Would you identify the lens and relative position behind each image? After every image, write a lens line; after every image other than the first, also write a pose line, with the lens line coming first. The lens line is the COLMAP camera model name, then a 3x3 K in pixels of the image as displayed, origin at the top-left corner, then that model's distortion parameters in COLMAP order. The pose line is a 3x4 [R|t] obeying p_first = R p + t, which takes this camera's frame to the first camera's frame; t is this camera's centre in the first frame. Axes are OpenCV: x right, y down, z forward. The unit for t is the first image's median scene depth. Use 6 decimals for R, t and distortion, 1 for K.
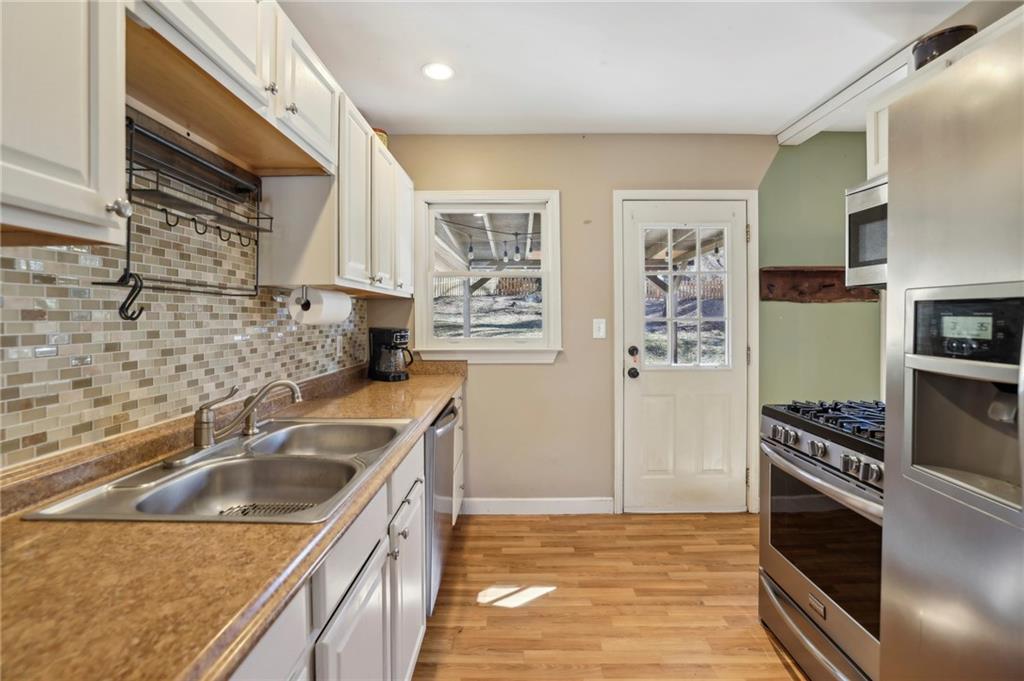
lens RADIAL K [[455.7, 0, 510.6], [0, 455.7, 326.1], [0, 0, 1]] dist [-0.026292, 0.000334]
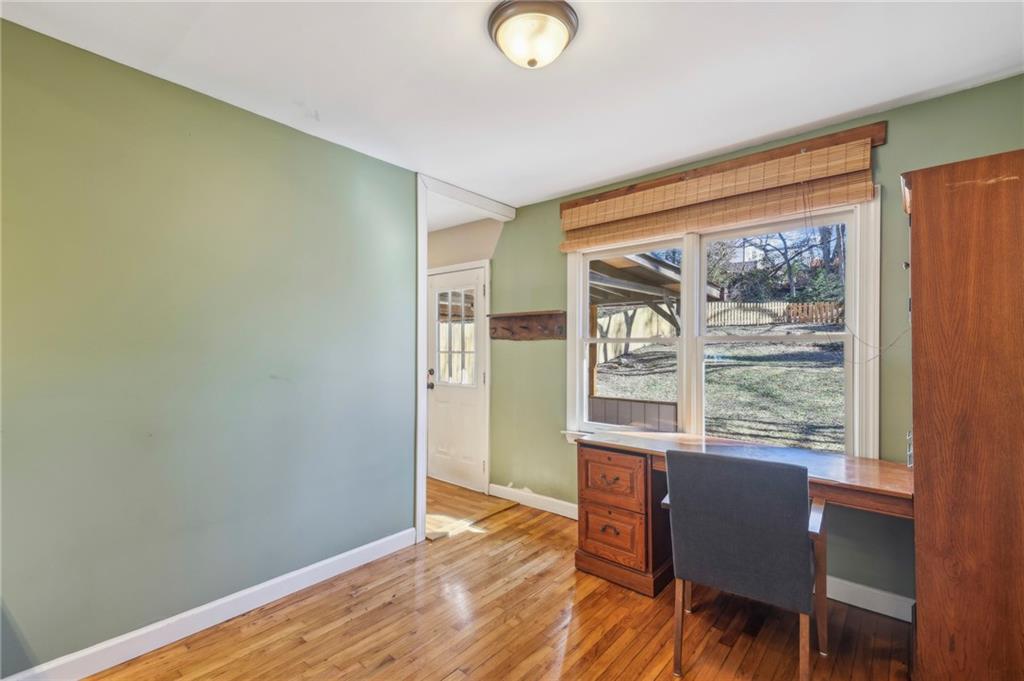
lens RADIAL K [[453.7, 0, 512.0], [0, 453.7, 340.5], [0, 0, 1]] dist [0.000192, 0.000020]
pose [[0.759170, -0.004617, -0.650876, 1.498972], [-0.012918, 0.999671, -0.022159, -0.022871], [0.650764, 0.025230, 0.758861, -0.005455]]
